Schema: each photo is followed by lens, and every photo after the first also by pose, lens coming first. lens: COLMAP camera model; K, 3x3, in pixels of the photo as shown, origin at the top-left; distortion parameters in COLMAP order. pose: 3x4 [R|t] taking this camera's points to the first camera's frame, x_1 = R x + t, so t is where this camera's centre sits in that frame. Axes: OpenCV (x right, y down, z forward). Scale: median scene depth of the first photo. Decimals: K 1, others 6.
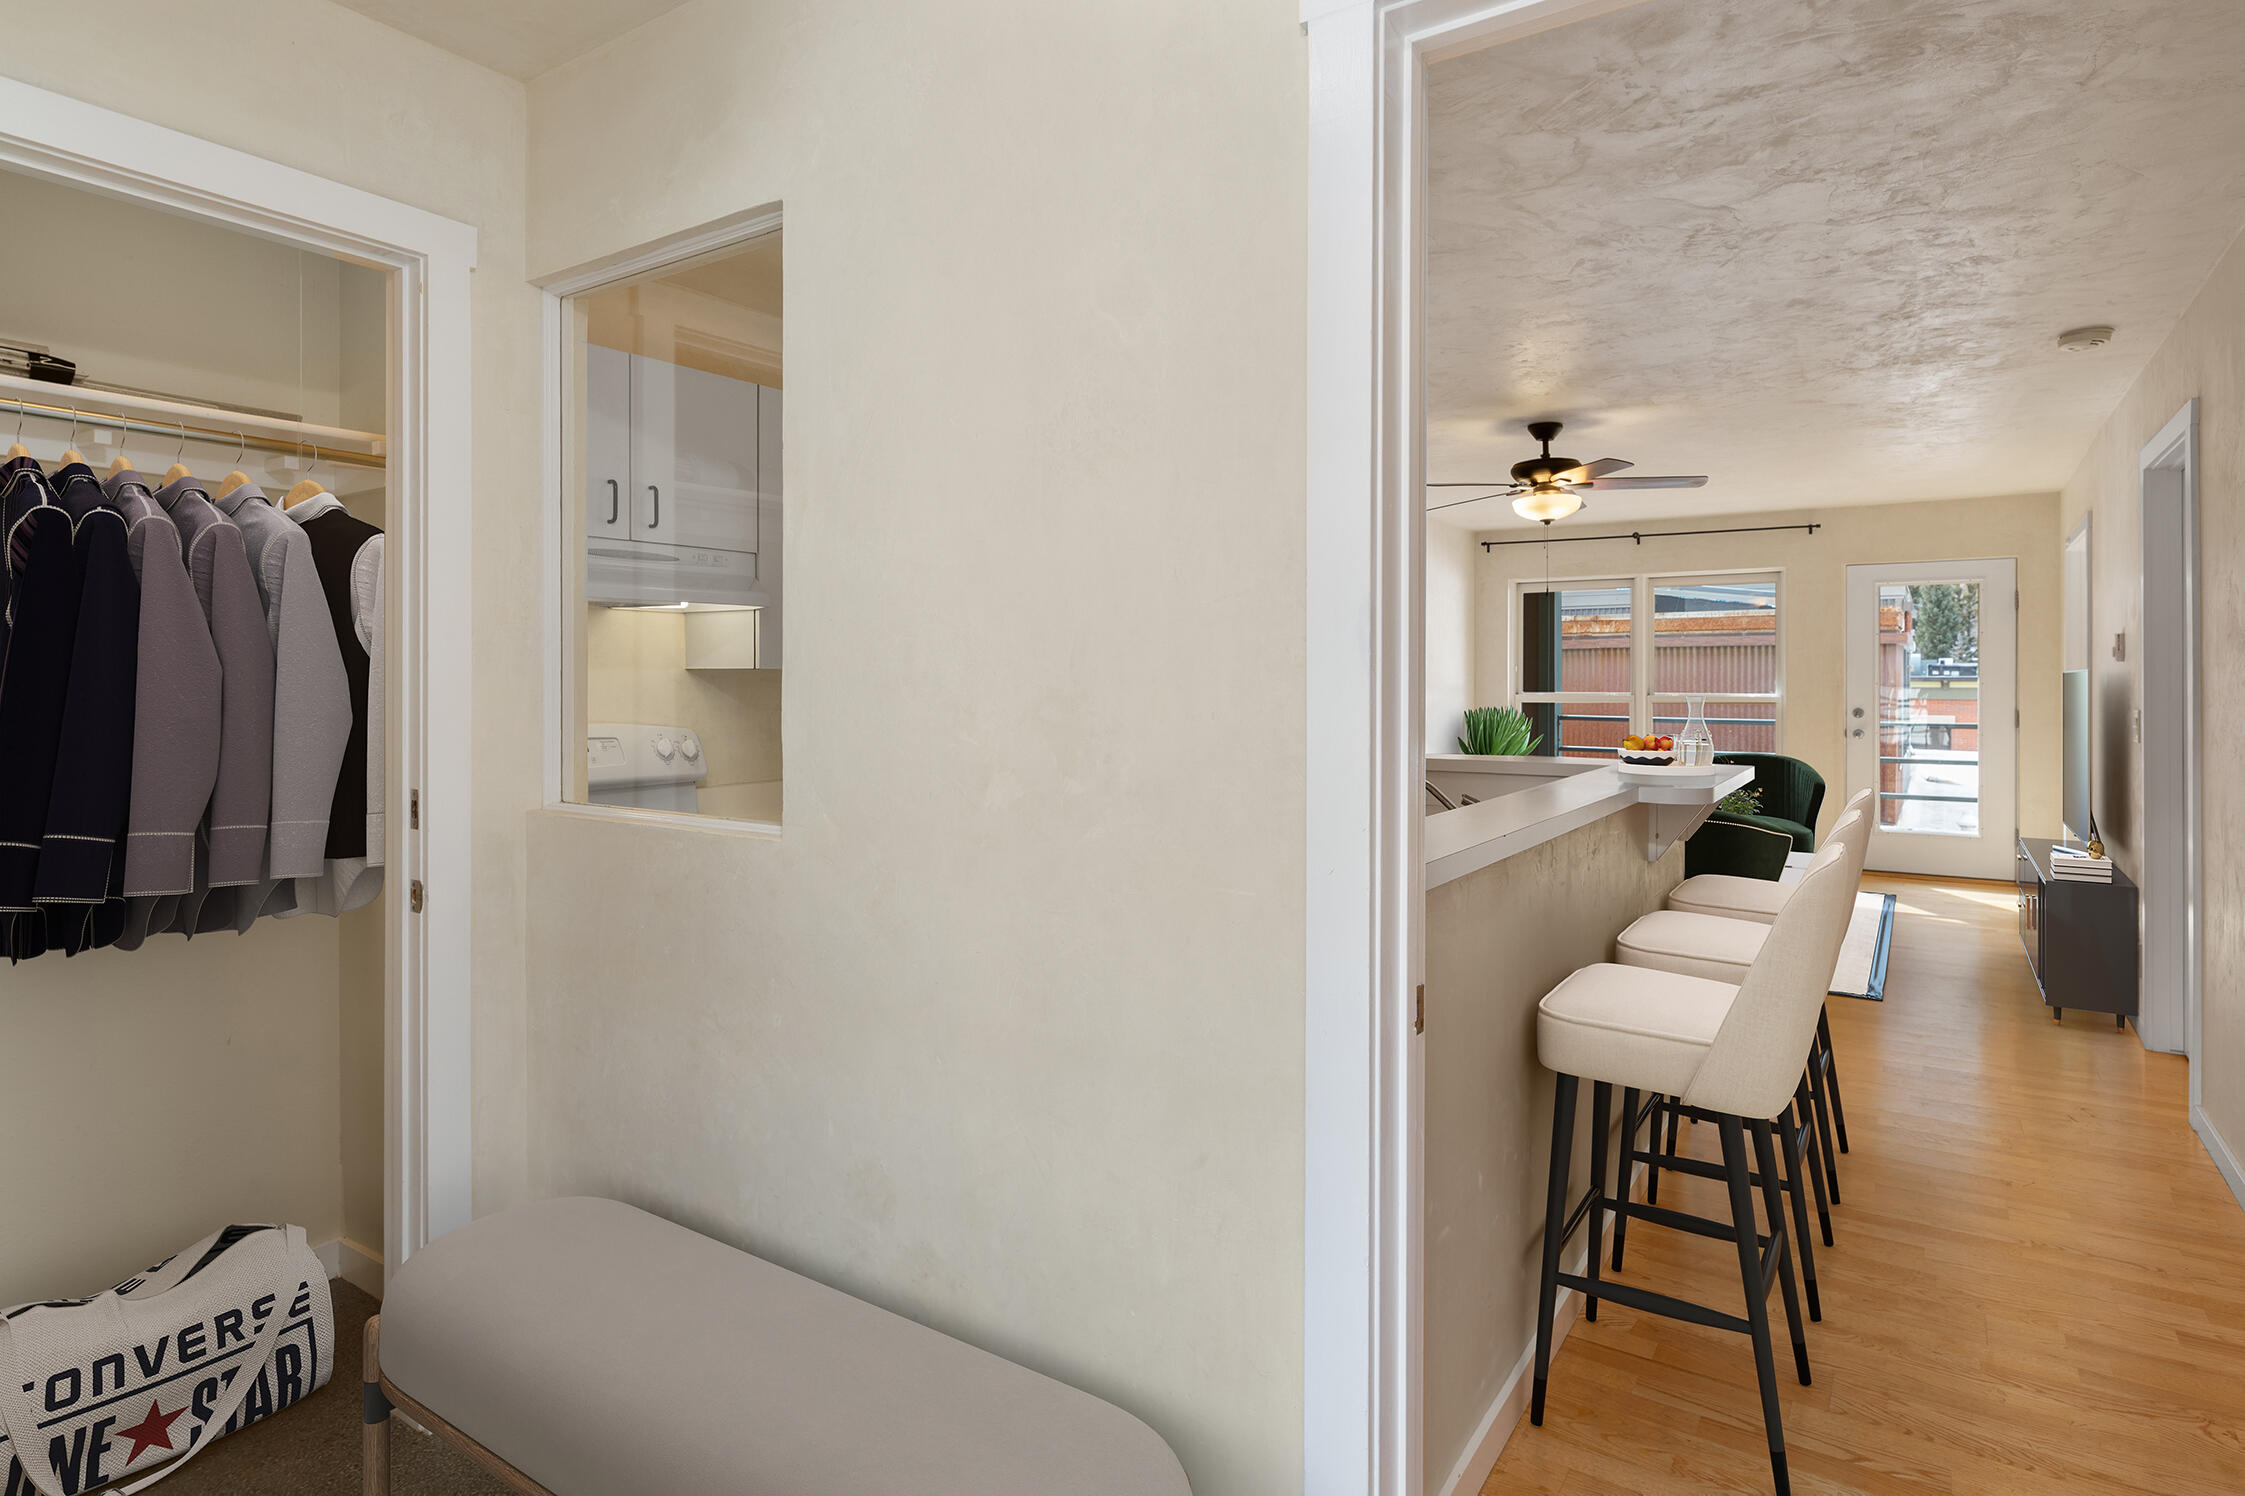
lens RADIAL K [[1127.0, 0, 1127.7], [0, 1127.0, 728.4], [0, 0, 1]] dist [0.004752, 0.000857]
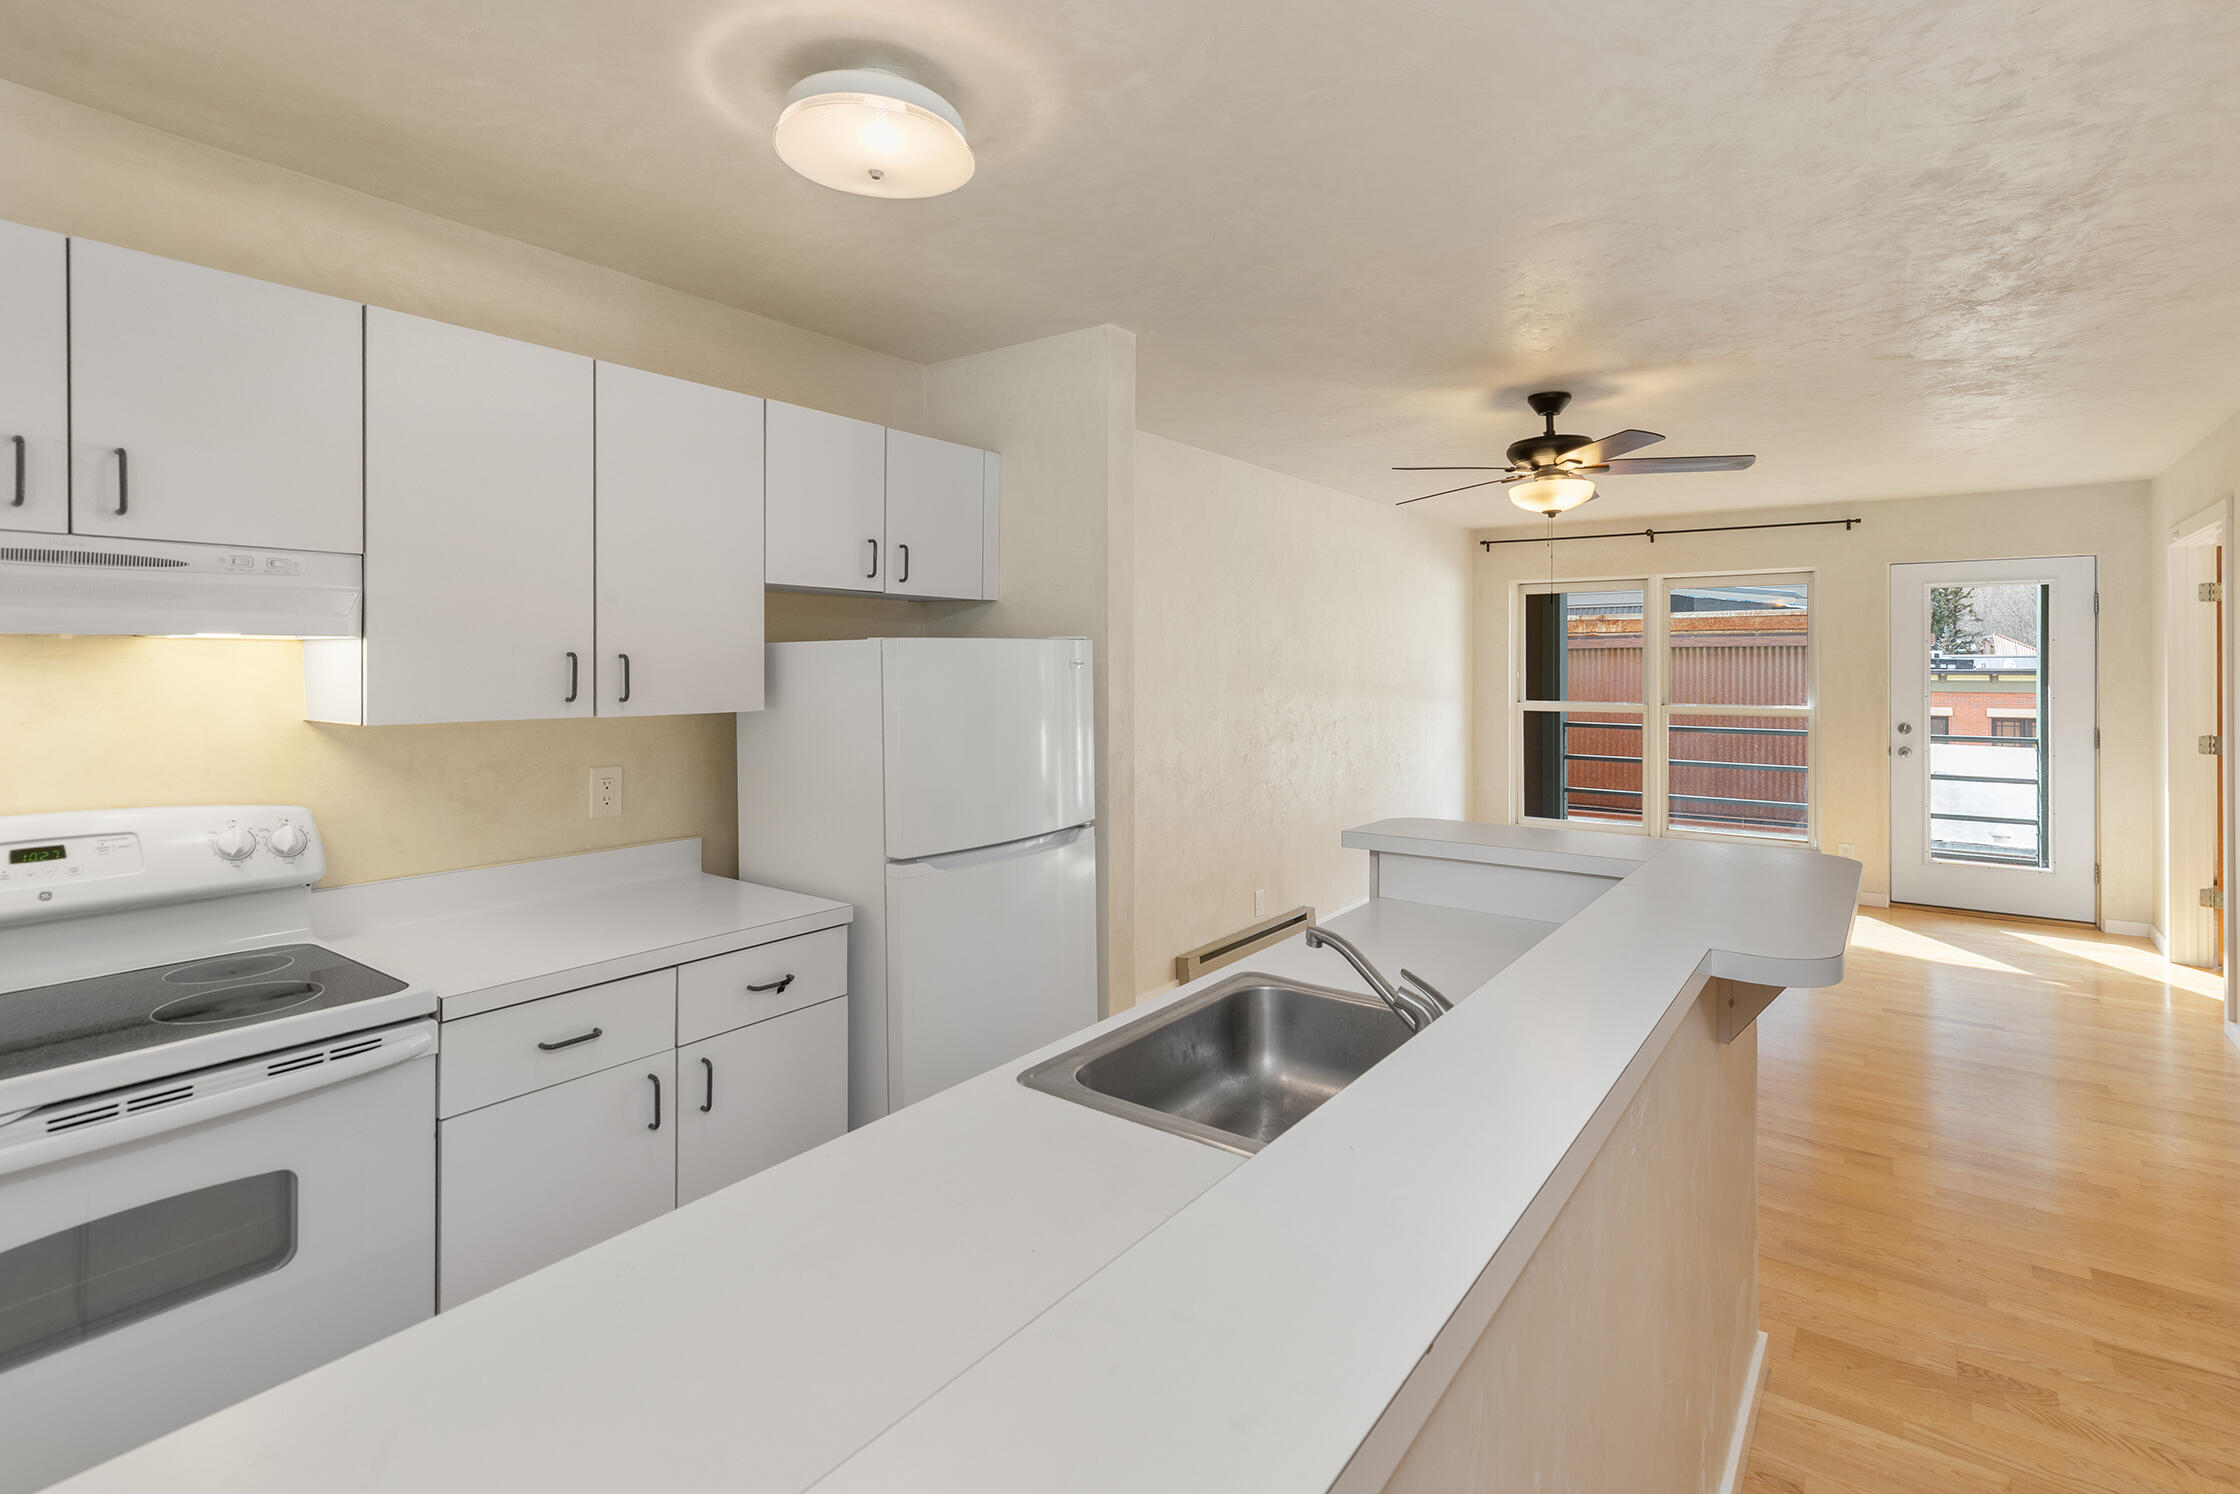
lens RADIAL K [[1023.0, 0, 1132.0], [0, 1023.0, 705.9], [0, 0, 1]] dist [0.013760, -0.000612]
pose [[0.999456, 0.002384, -0.032894, 0.060547], [-0.002600, 0.999975, -0.006525, -0.025098], [0.032877, 0.006607, 0.999438, 0.161831]]
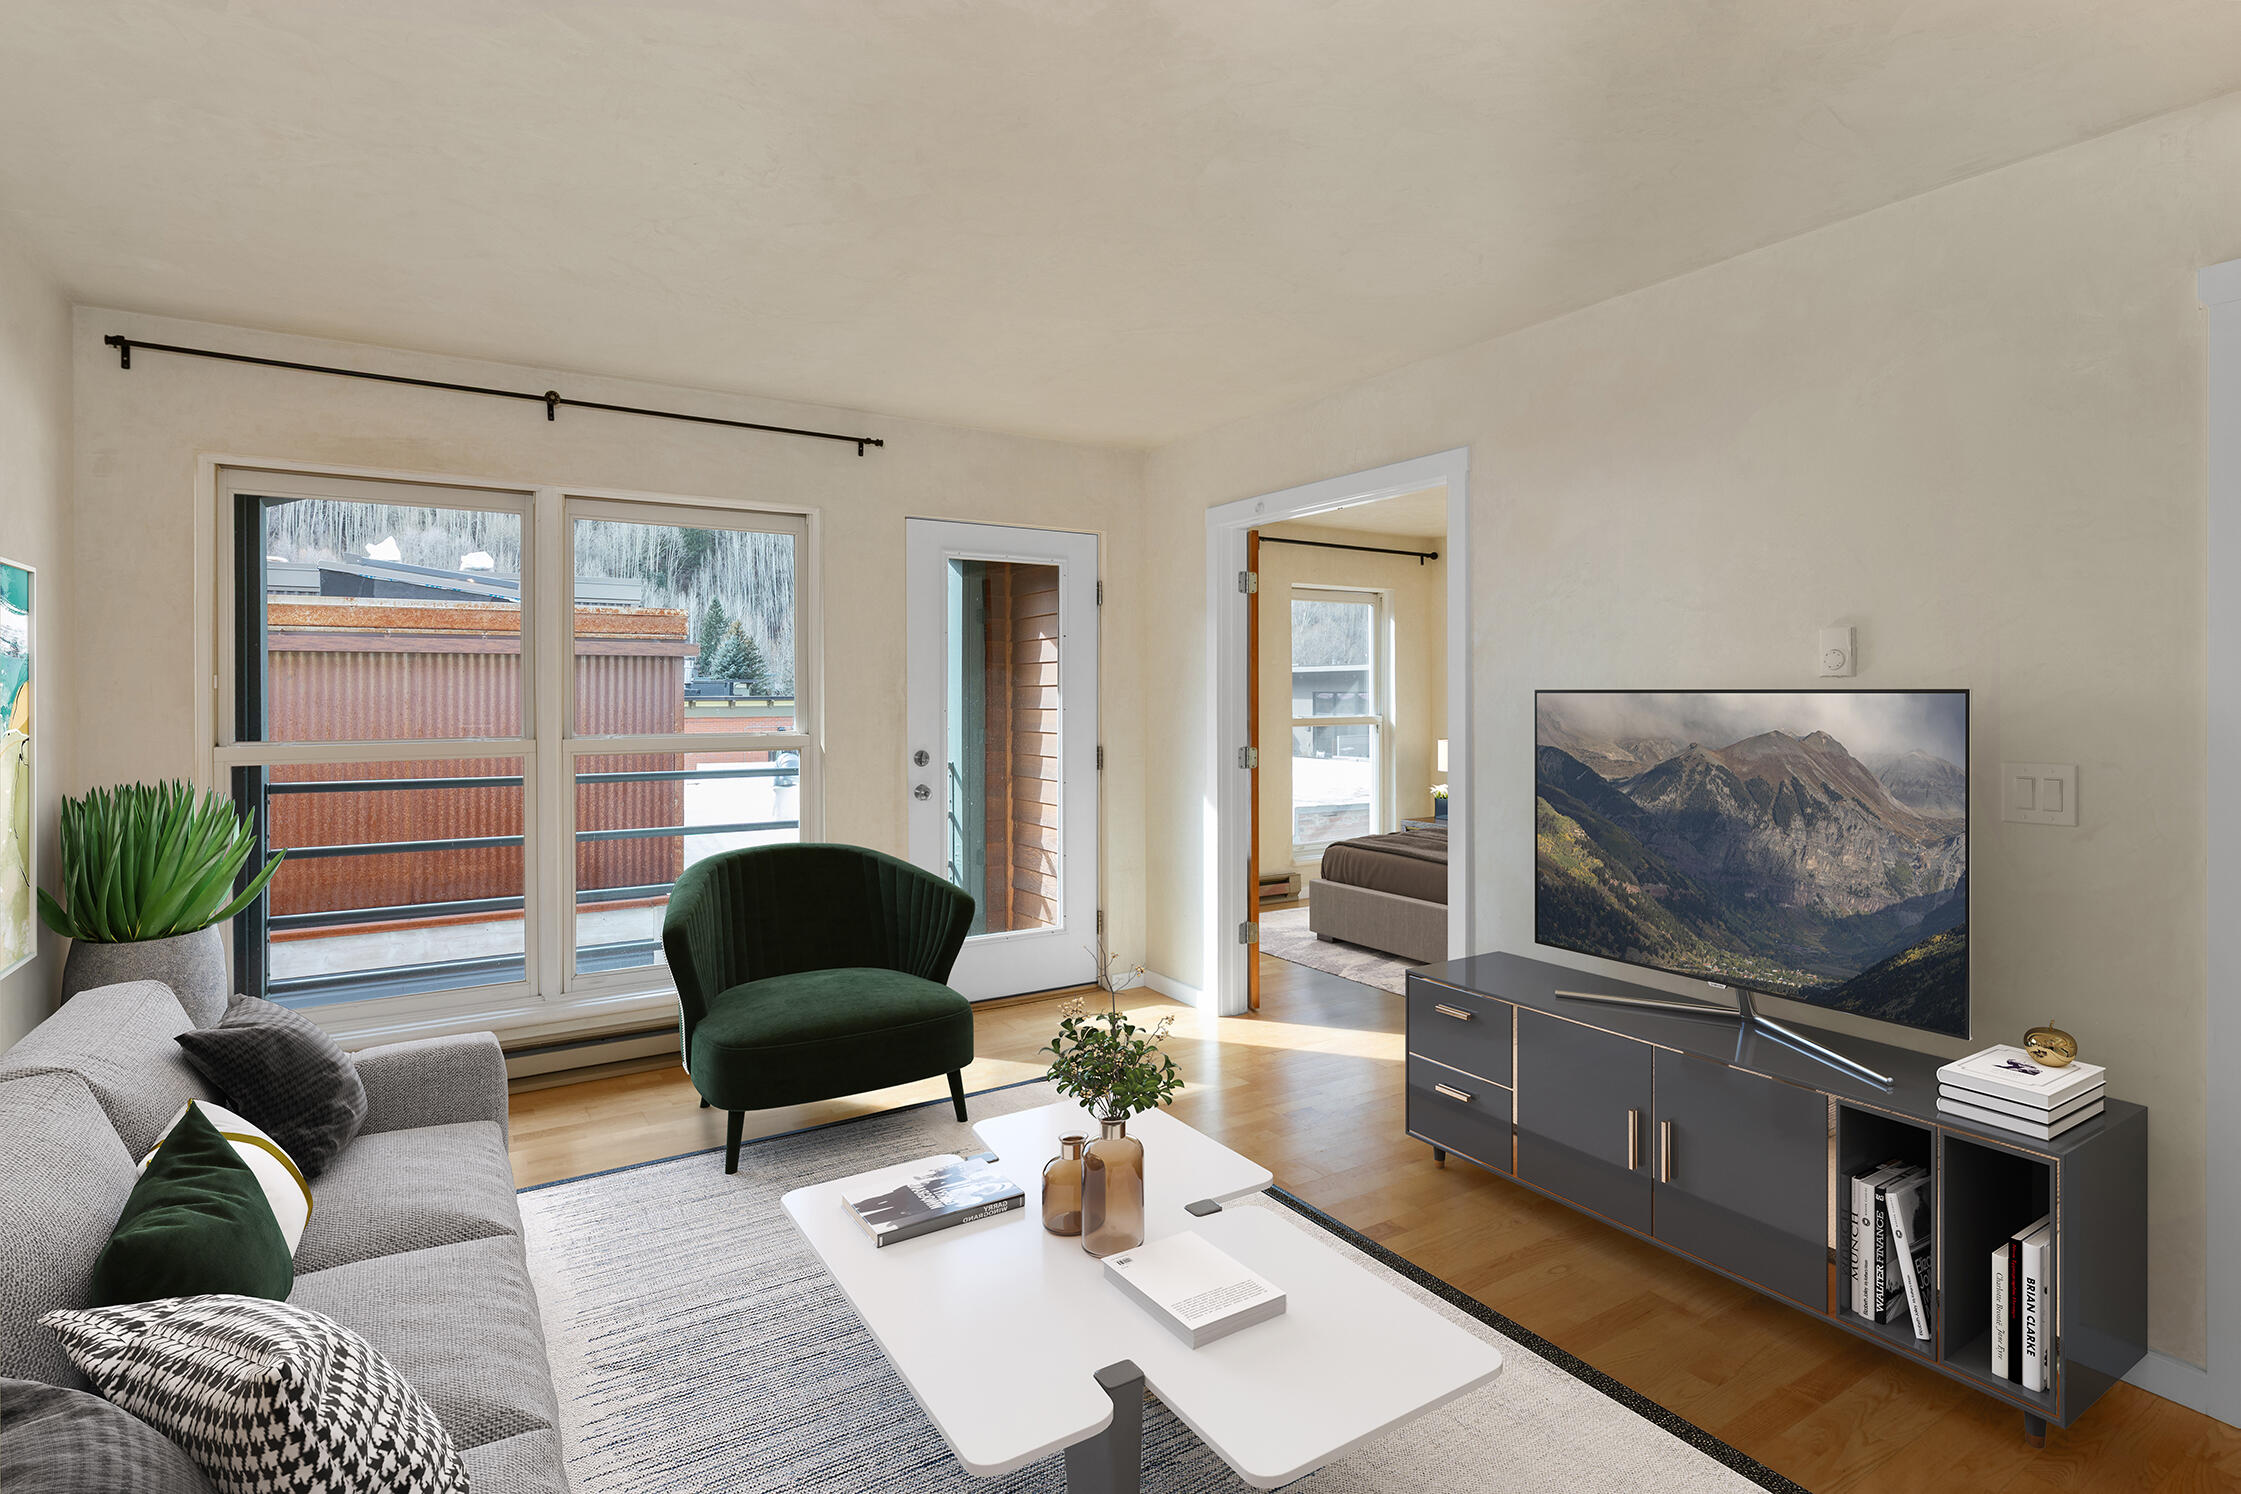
lens RADIAL K [[1124.8, 0, 1128.9], [0, 1124.8, 695.3], [0, 0, 1]] dist [-0.024691, 0.020445]
pose [[0.384737, -0.000971, 0.923026, 0.127311], [0.044694, 0.998846, -0.017579, -0.032653], [-0.921944, 0.048017, 0.384336, 0.663995]]
